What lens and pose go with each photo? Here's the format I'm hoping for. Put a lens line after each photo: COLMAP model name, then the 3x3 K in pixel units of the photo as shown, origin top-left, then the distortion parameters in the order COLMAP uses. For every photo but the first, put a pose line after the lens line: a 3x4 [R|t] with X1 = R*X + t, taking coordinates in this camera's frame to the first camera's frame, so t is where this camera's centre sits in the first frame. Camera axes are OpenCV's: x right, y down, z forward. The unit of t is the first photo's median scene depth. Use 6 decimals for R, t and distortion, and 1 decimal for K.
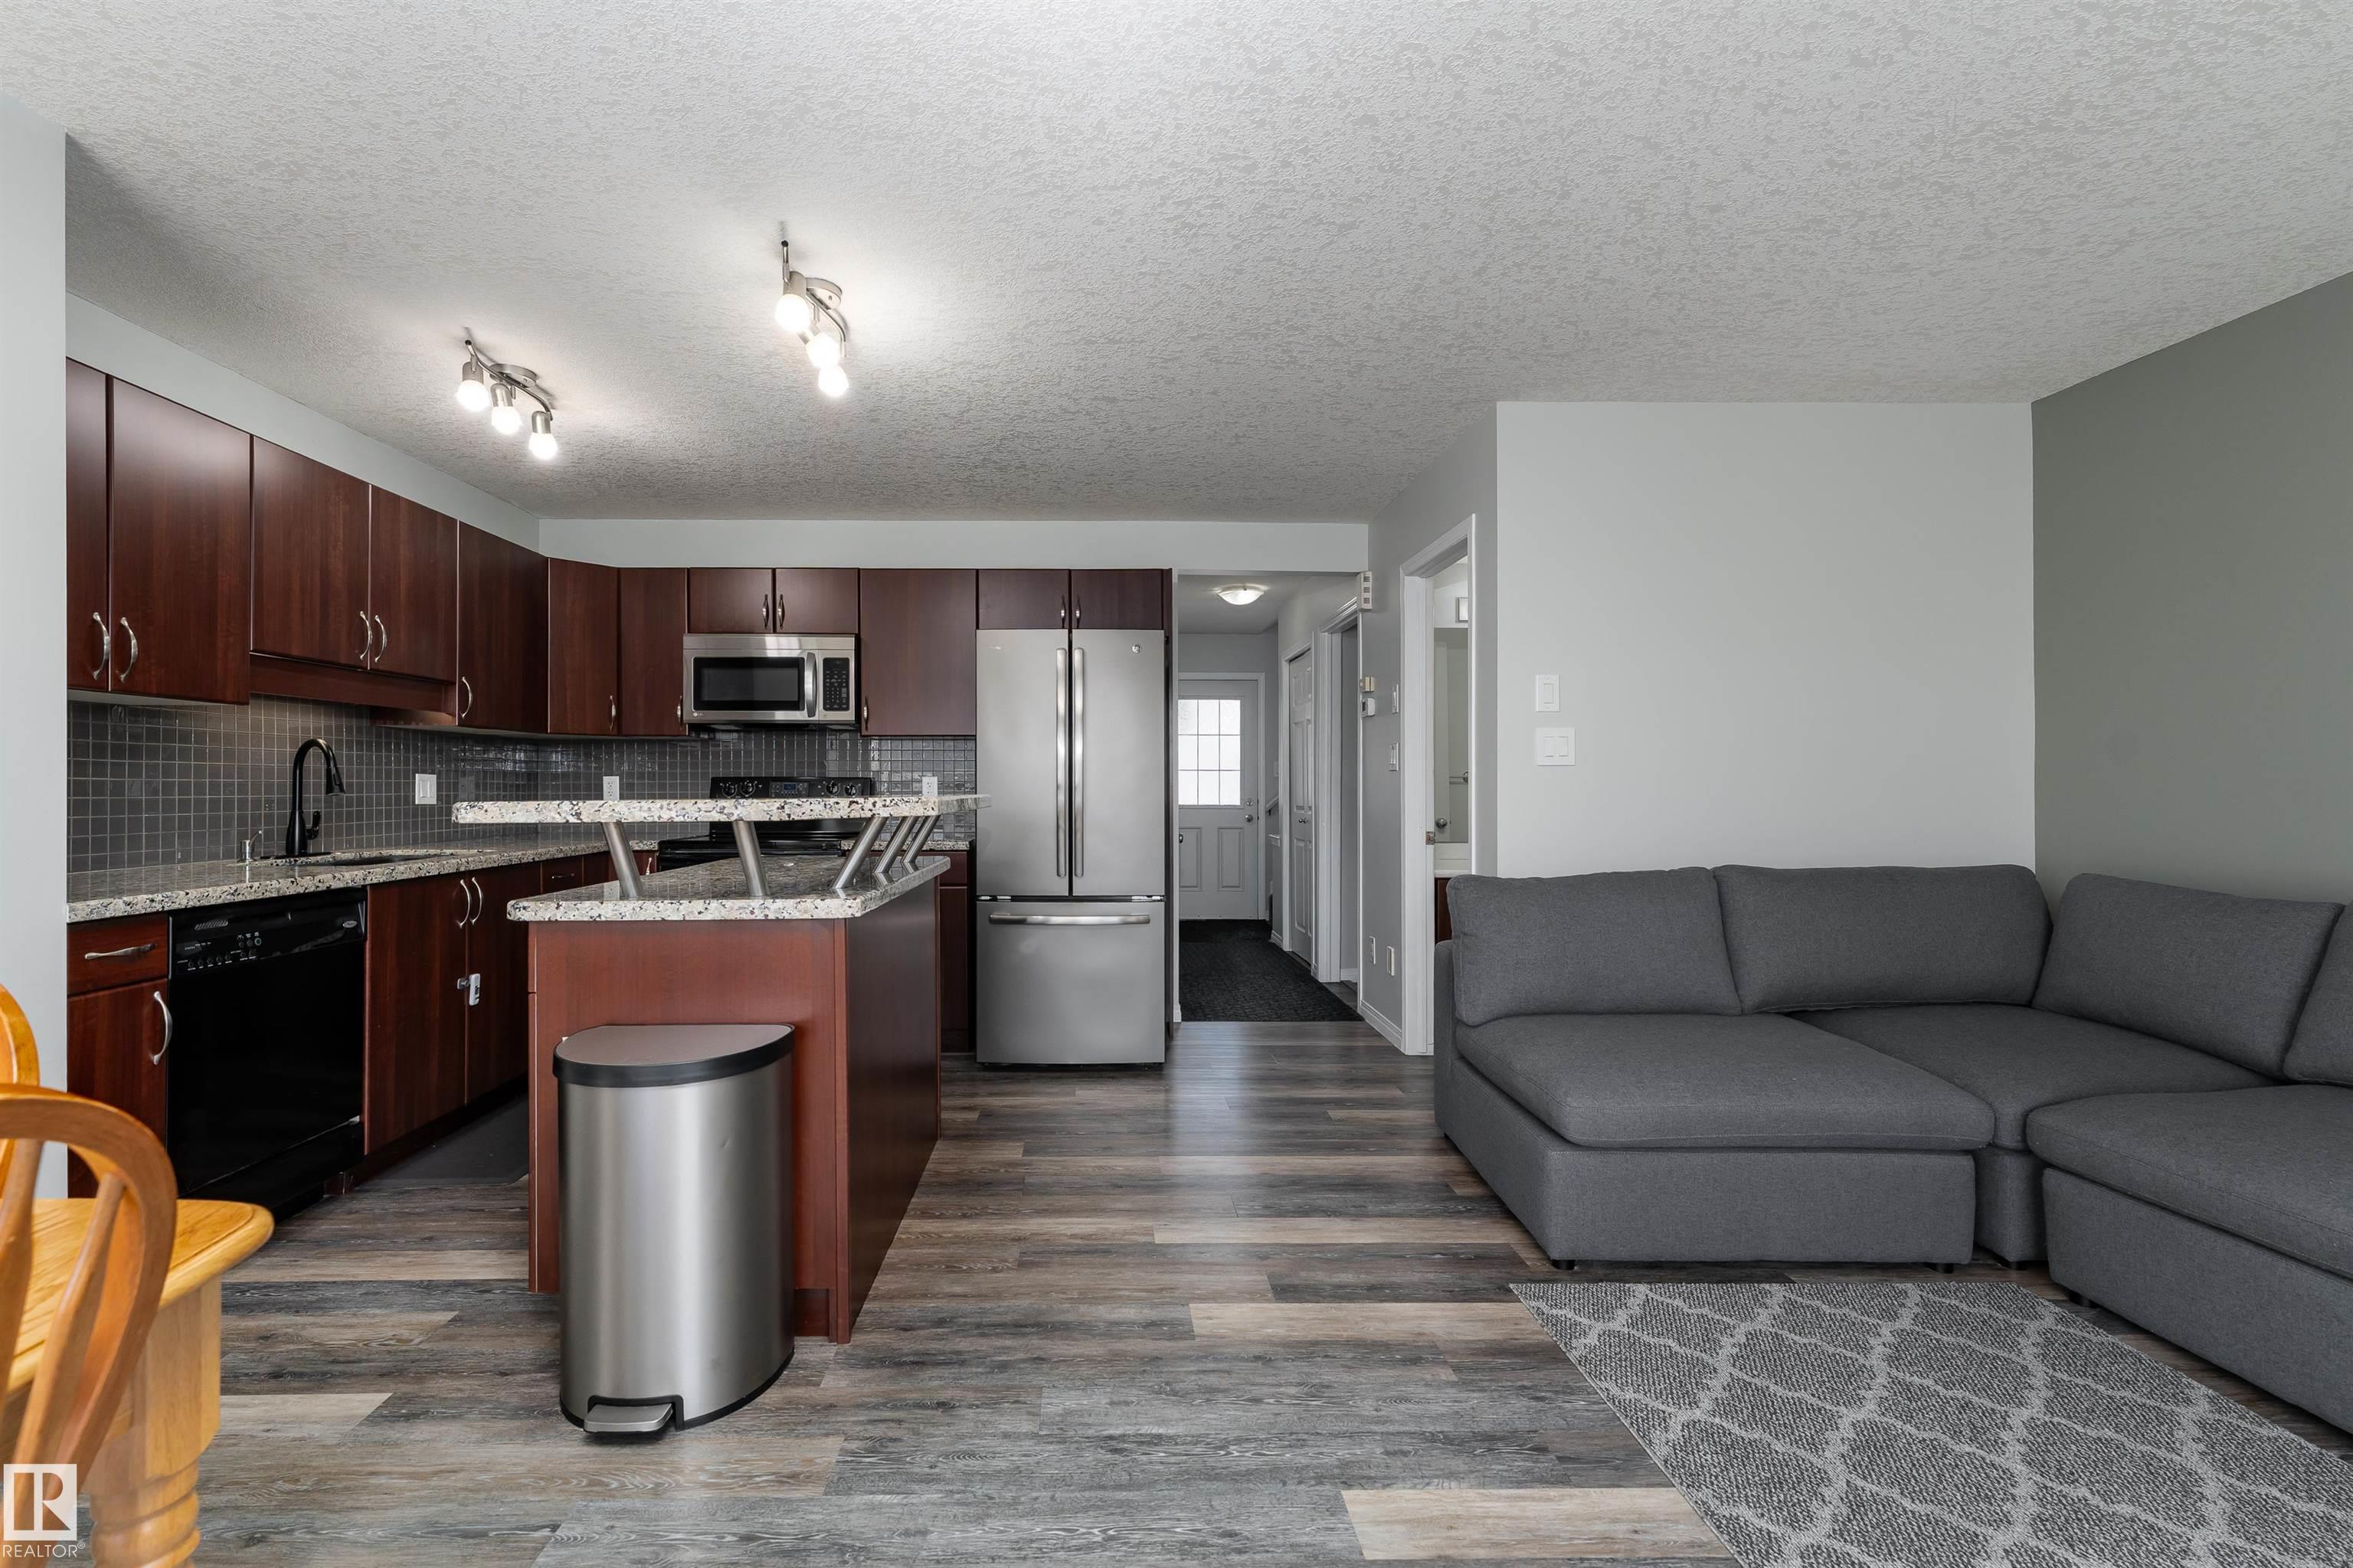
lens RADIAL K [[1019.8, 0, 1112.5], [0, 1019.8, 781.9], [0, 0, 1]] dist [0.001437, -0.000033]
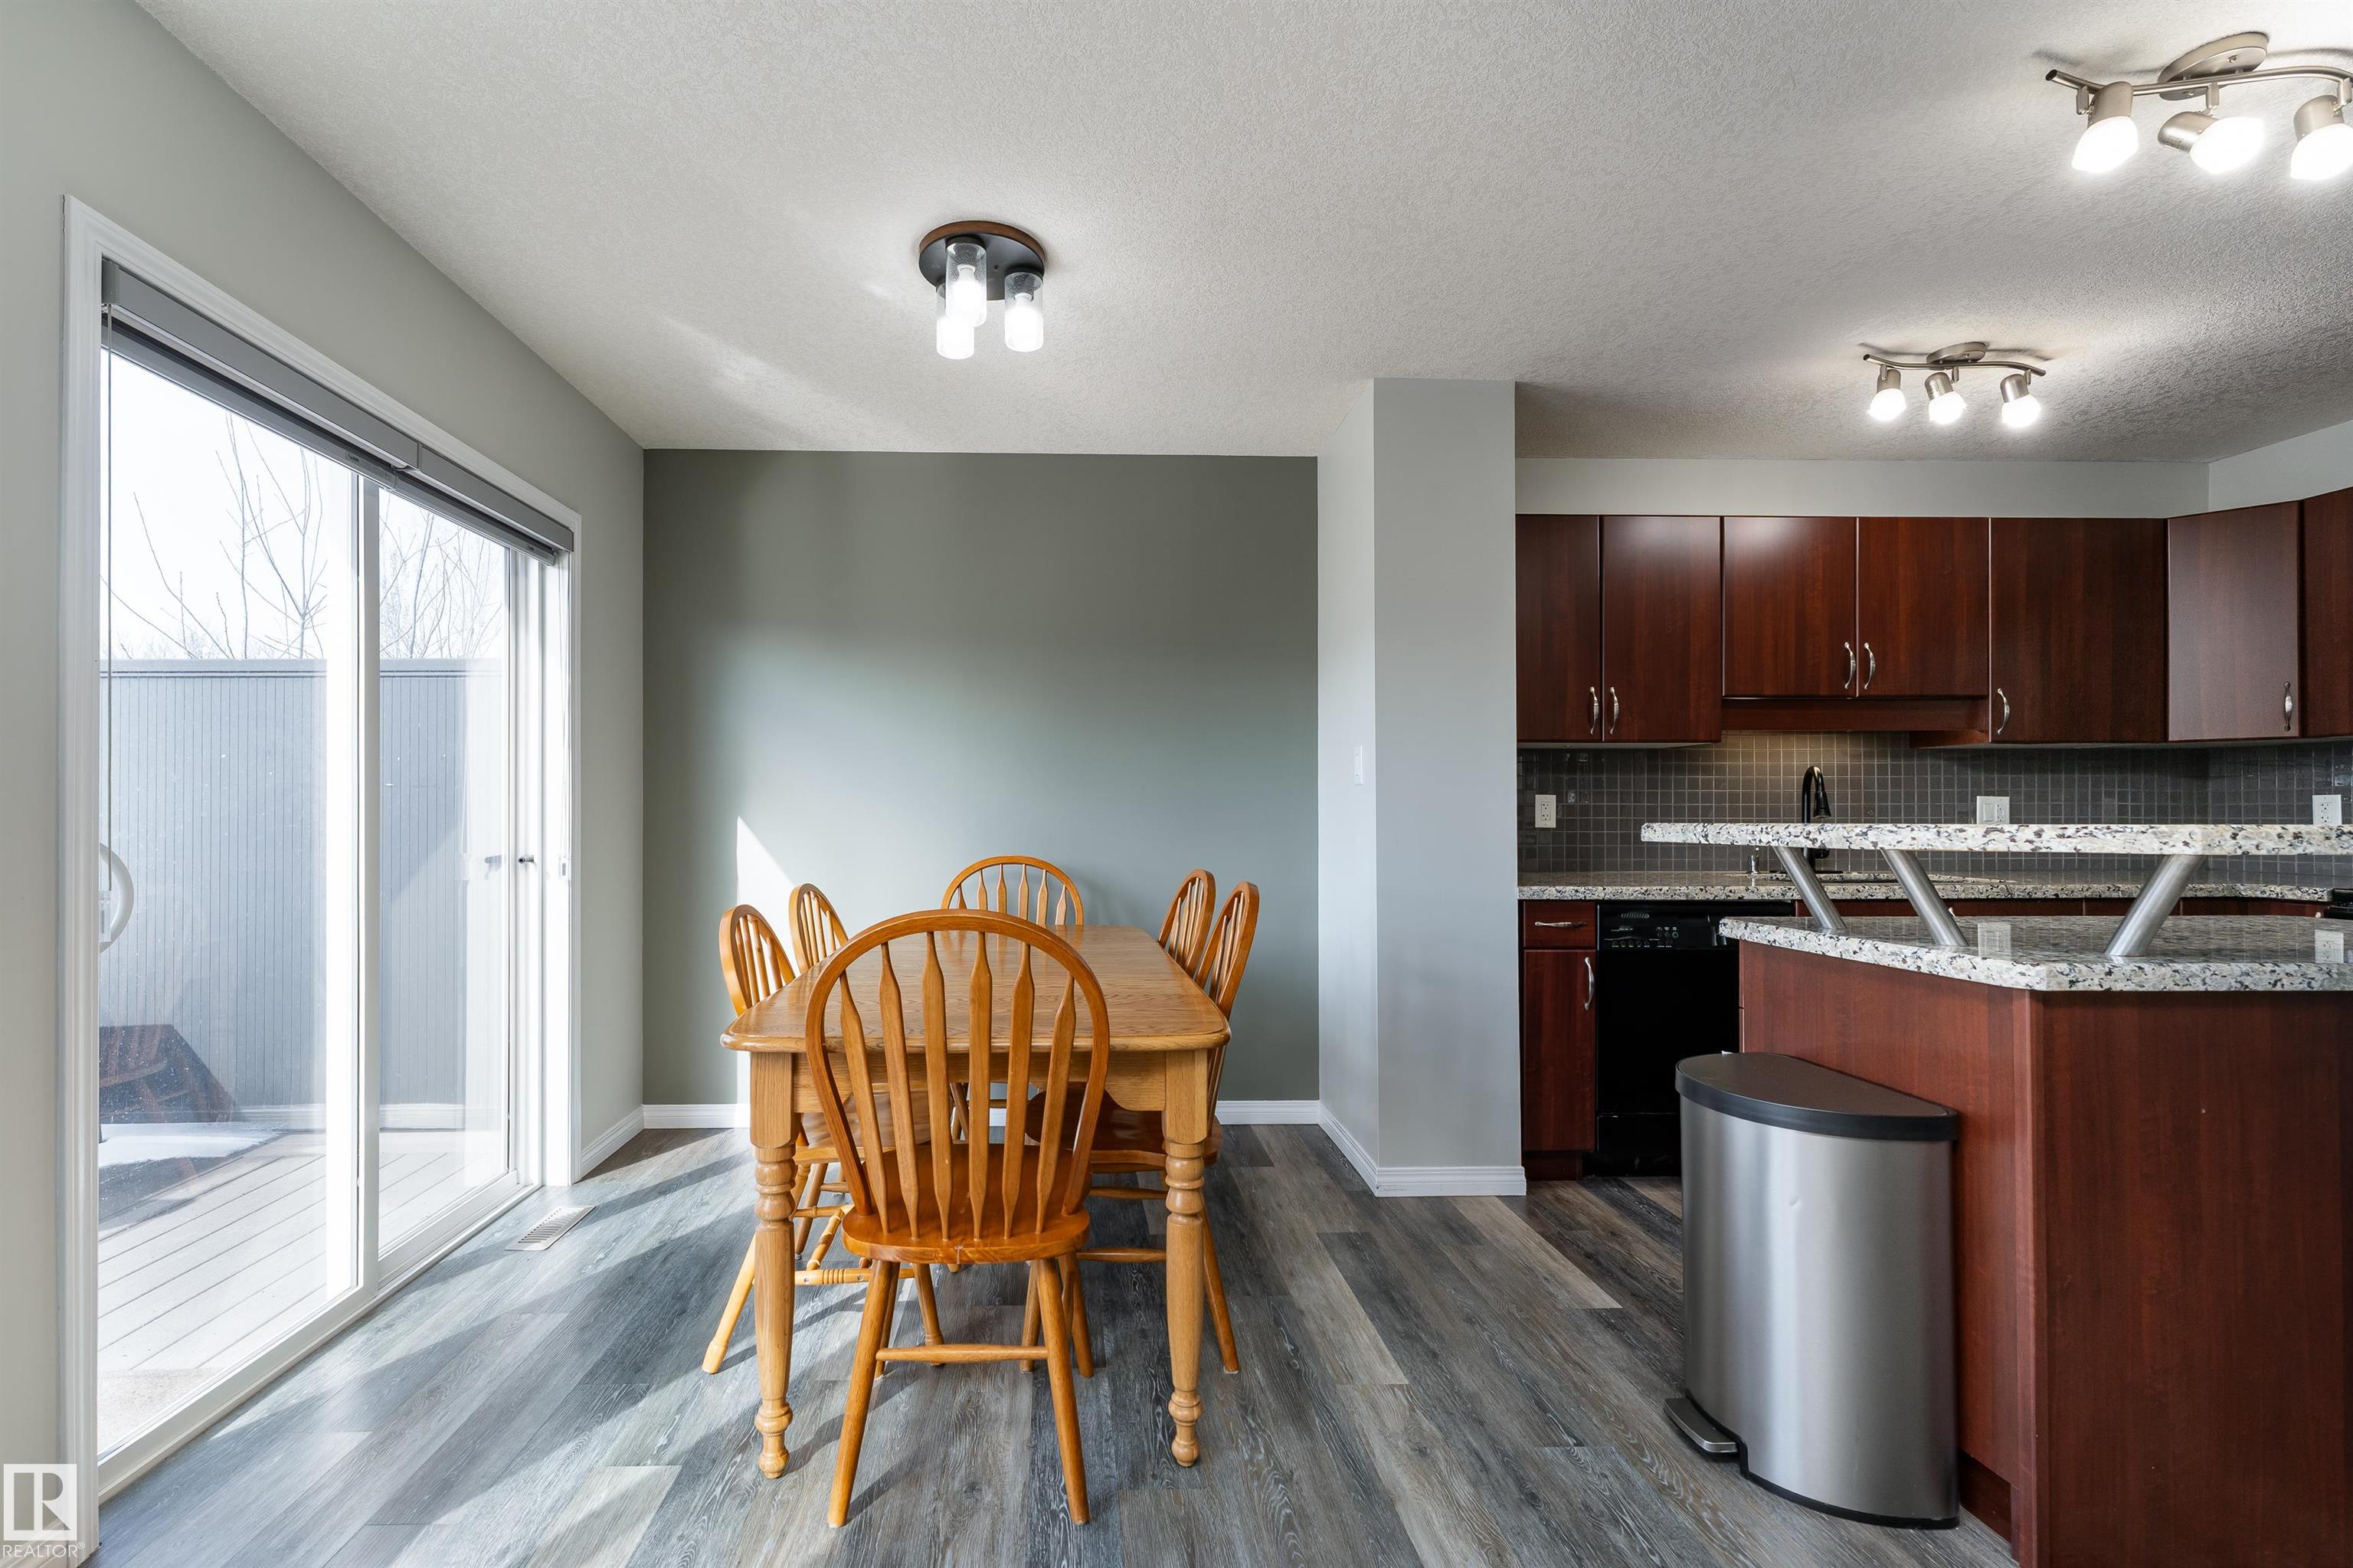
lens RADIAL K [[1005.9, 0, 1078.1], [0, 1005.9, 807.0], [0, 0, 1]] dist [-0.001611, -0.000143]
pose [[0.008935, -0.003819, -0.999953, 0.394912], [0.005168, 0.999980, -0.003773, 0.002039], [0.999947, -0.005134, 0.008954, 0.276926]]
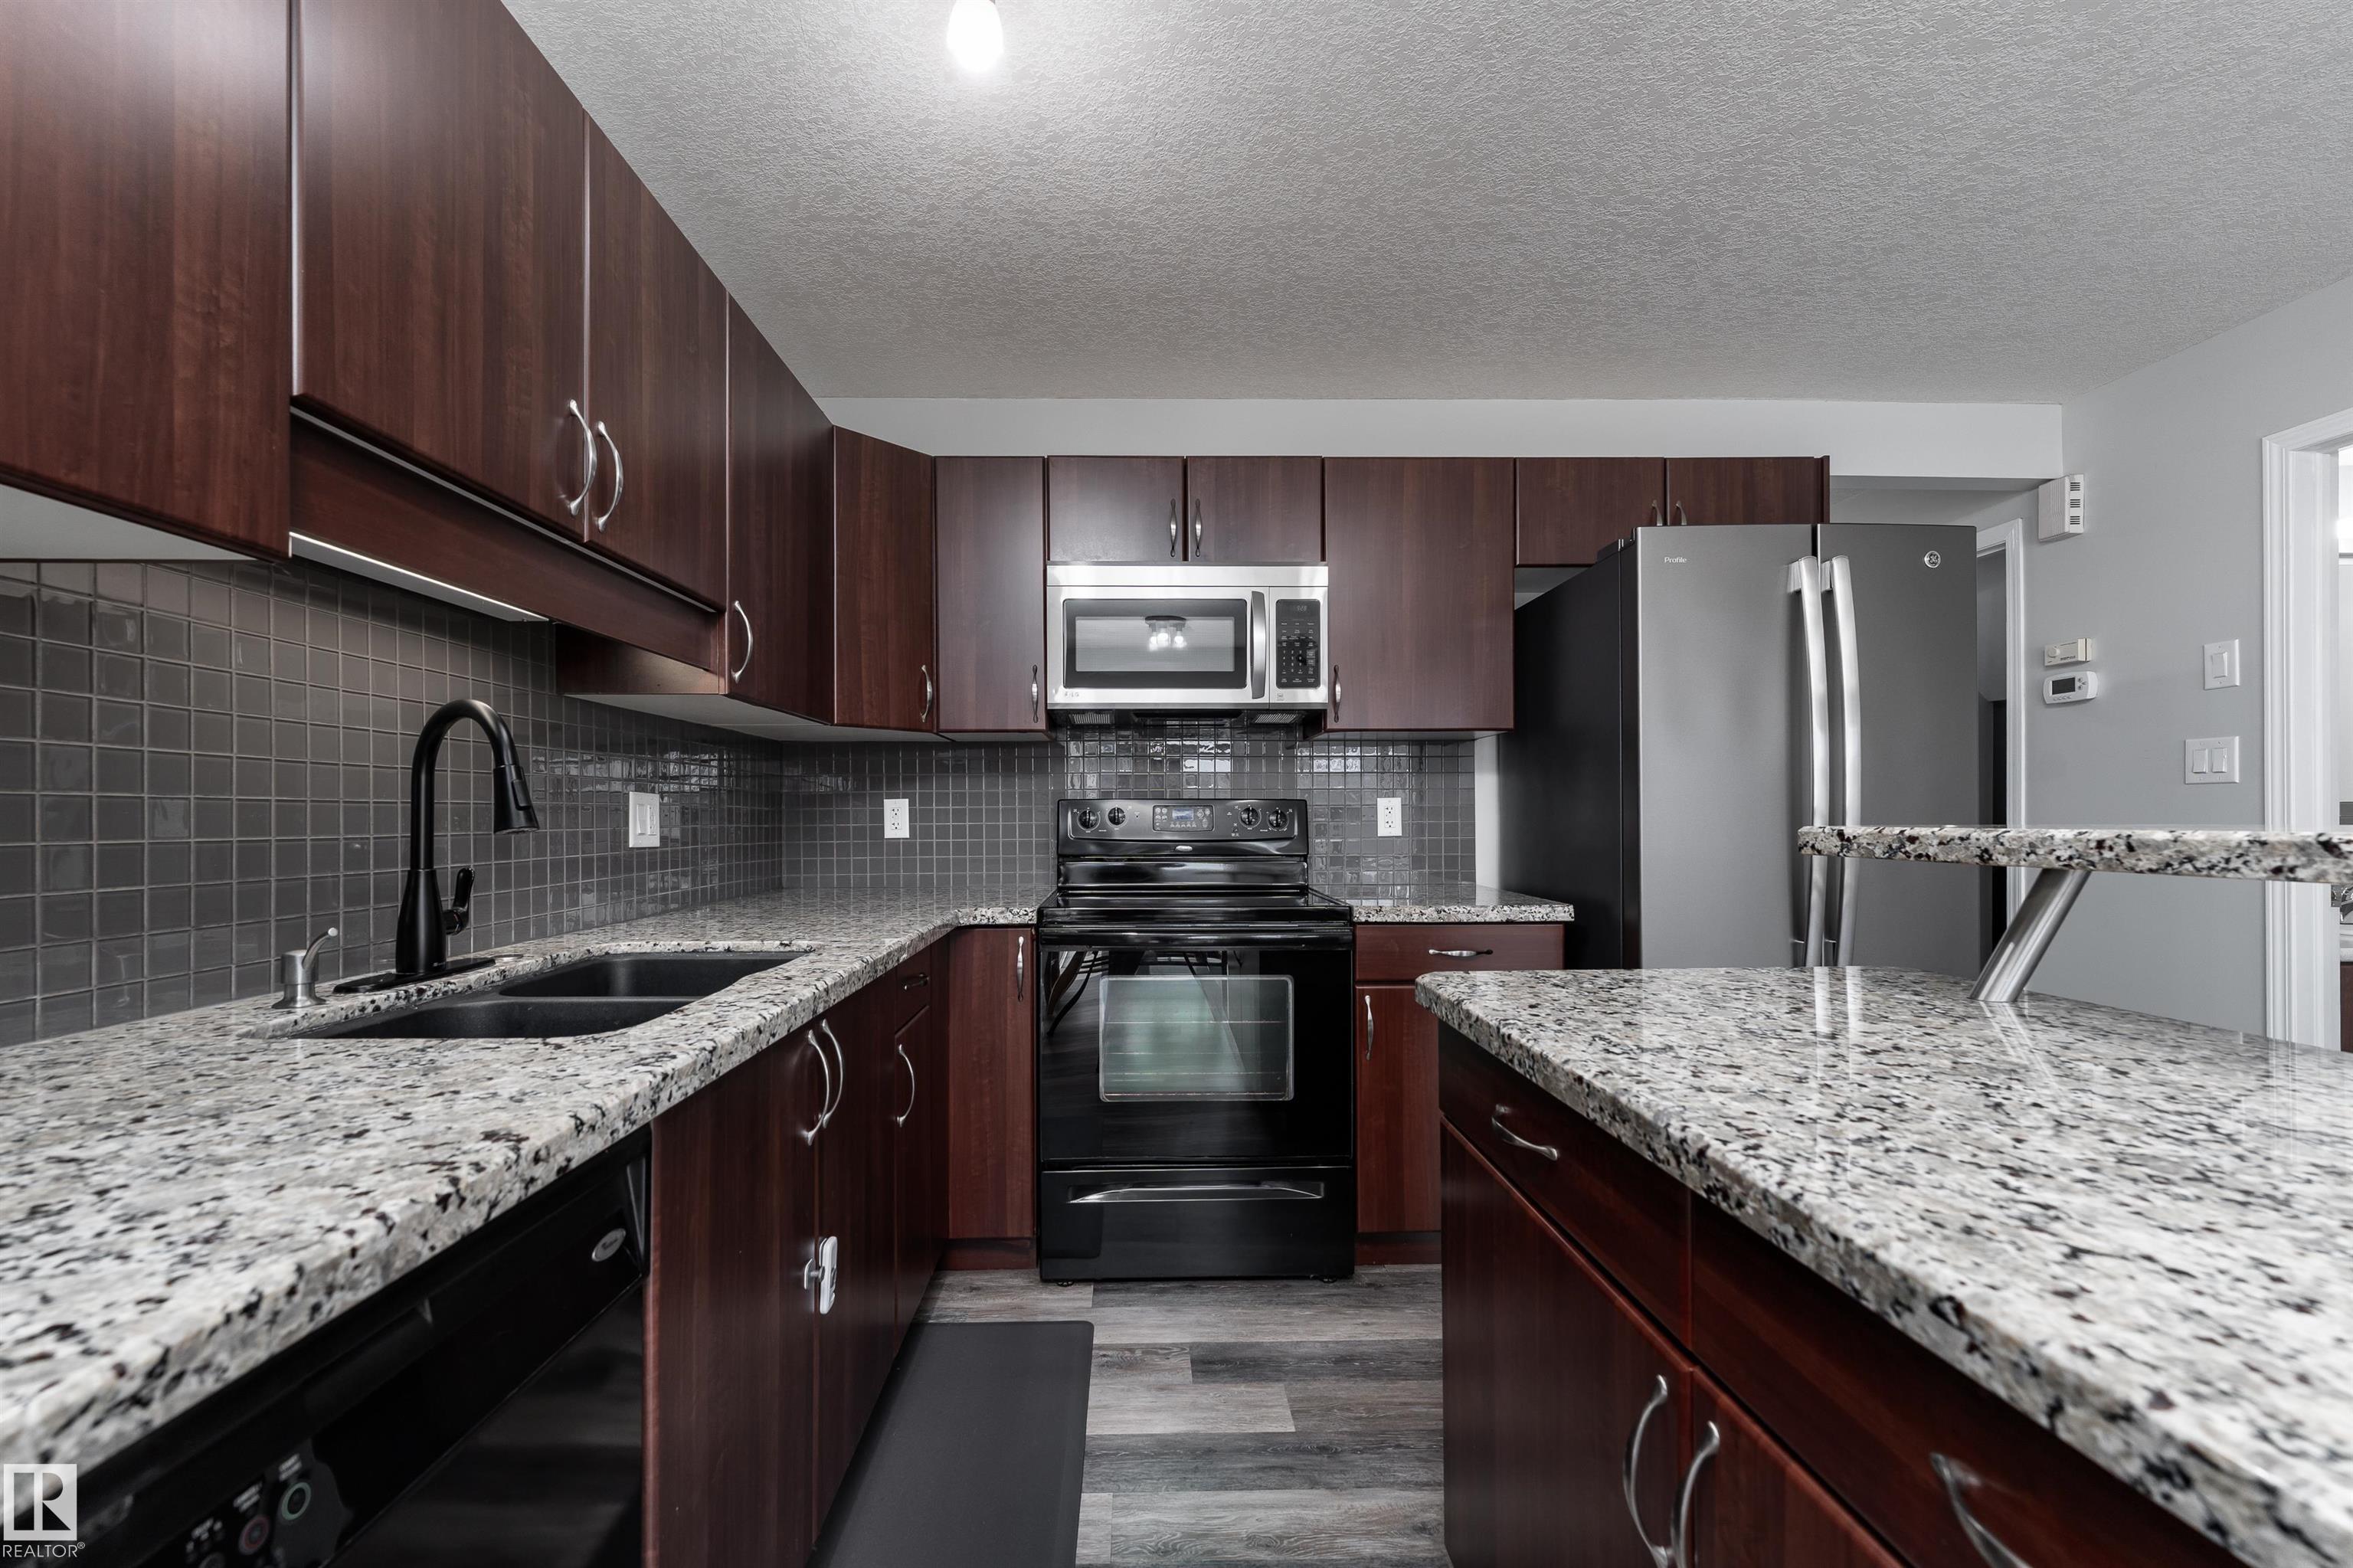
lens RADIAL K [[953.6, 0, 1159.4], [0, 953.6, 815.1], [0, 0, 1]] dist [0.000056, 0.000107]
pose [[0.999985, -0.003857, 0.003880, -0.676955], [0.003845, 0.999988, 0.003061, 0.007146], [-0.003892, -0.003046, 0.999988, 0.825607]]
